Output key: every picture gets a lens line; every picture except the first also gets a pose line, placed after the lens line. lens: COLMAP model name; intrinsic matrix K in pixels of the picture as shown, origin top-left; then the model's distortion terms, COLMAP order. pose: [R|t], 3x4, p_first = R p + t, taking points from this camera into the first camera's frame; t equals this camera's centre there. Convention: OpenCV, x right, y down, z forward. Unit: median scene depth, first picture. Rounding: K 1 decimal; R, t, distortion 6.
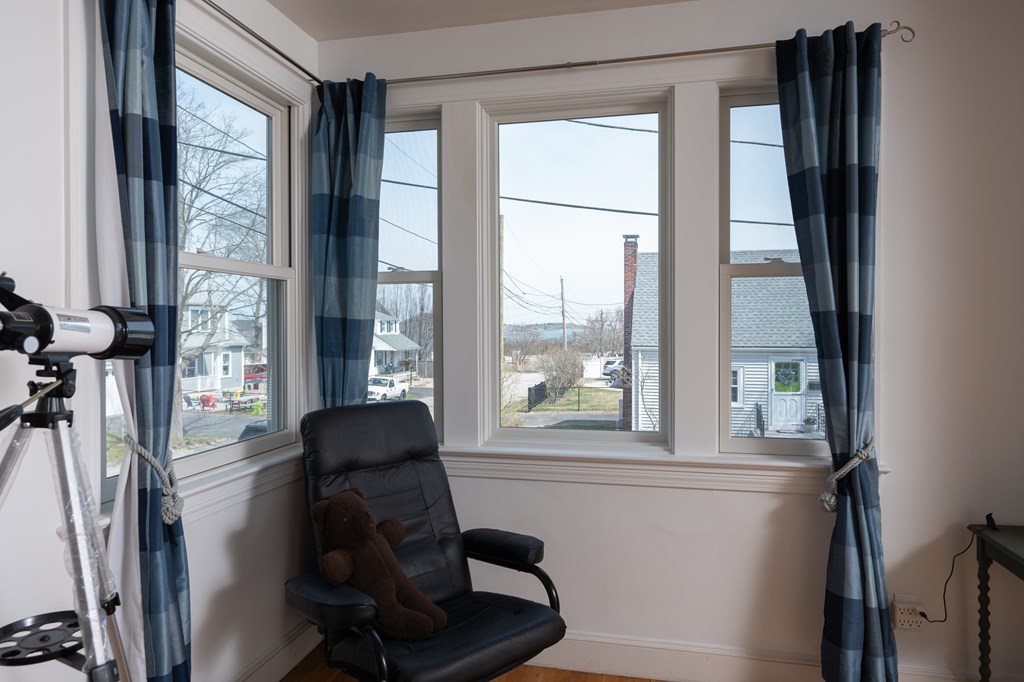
lens RADIAL K [[632.2, 0, 516.1], [0, 632.2, 332.8], [0, 0, 1]] dist [-0.001799, -0.000556]
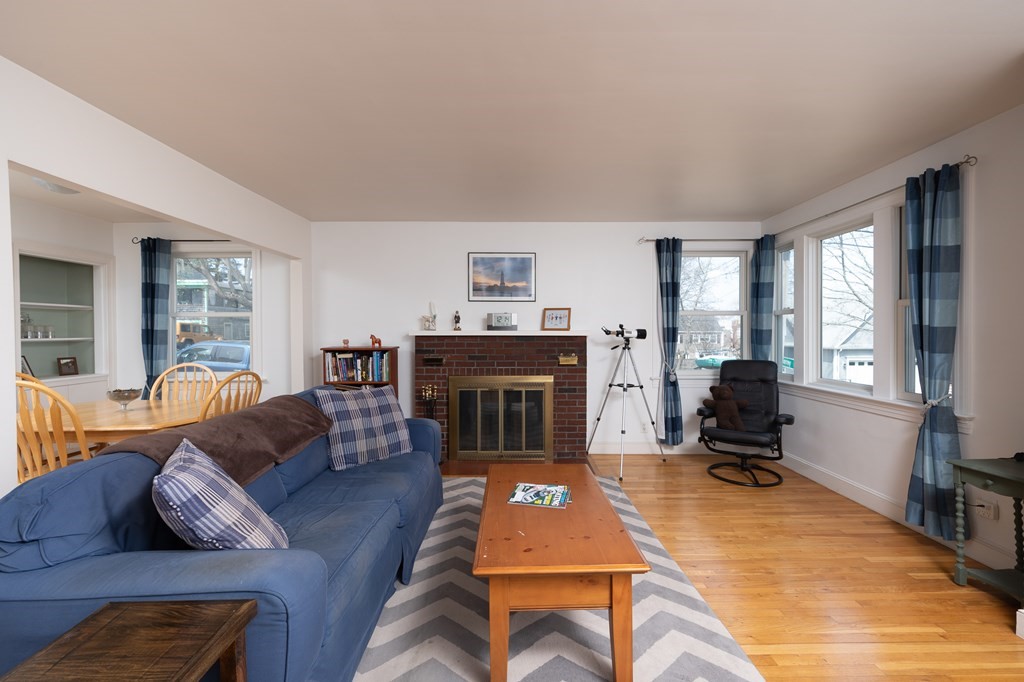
lens RADIAL K [[441.0, 0, 515.7], [0, 441.0, 335.5], [0, 0, 1]] dist [-0.000009, -0.000252]
pose [[0.221152, 0.009937, -0.975189, 1.469368], [-0.006012, 0.999943, 0.008826, -0.007341], [0.975221, 0.003911, 0.221199, -0.444328]]
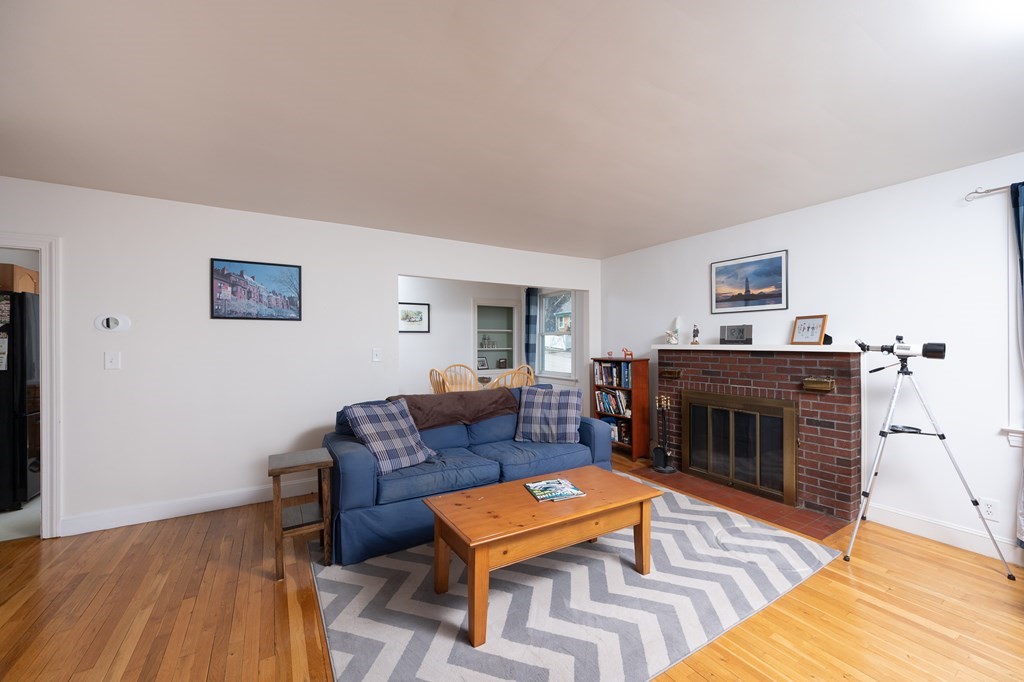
lens RADIAL K [[411.0, 0, 512.0], [0, 411.0, 341.0], [0, 0, 1]] dist [-0.001287, -0.000152]
pose [[-0.733719, -0.002807, -0.679447, 1.306341], [-0.002772, 0.999996, -0.001138, -0.022660], [0.679447, 0.001048, -0.733724, 0.583757]]
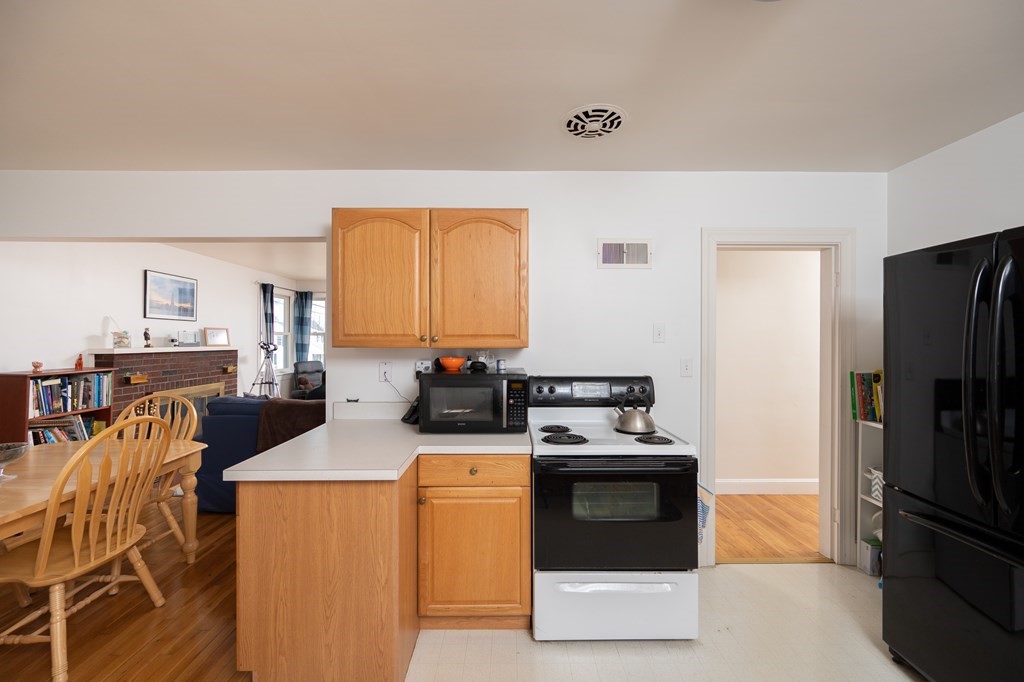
lens RADIAL K [[411.0, 0, 512.0], [0, 411.0, 341.0], [0, 0, 1]] dist [-0.001287, -0.000152]
pose [[0.973943, 0.003911, 0.226759, 0.607787], [-0.003136, 0.999988, -0.003777, -0.039932], [-0.226771, 0.002968, 0.973943, -2.561359]]
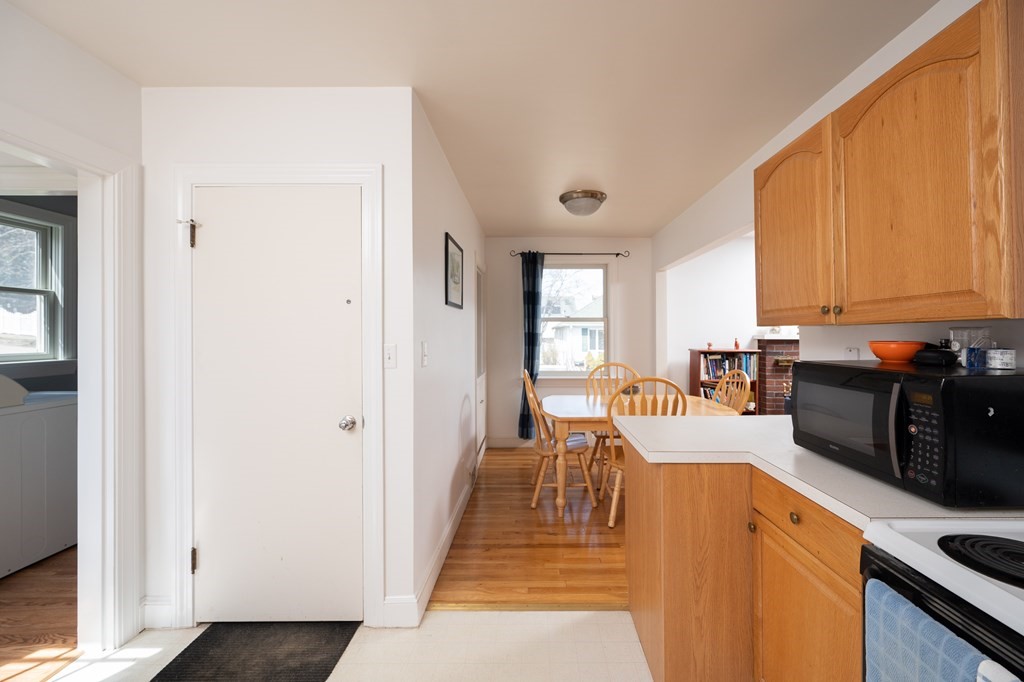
lens RADIAL K [[405.3, 0, 518.7], [0, 405.3, 331.9], [0, 0, 1]] dist [0.000389, 0.000222]
pose [[0.211667, 0.000828, -0.977341, 1.148705], [-0.009720, 0.999952, -0.001258, -0.009232], [0.977293, 0.009766, 0.211665, -2.179509]]
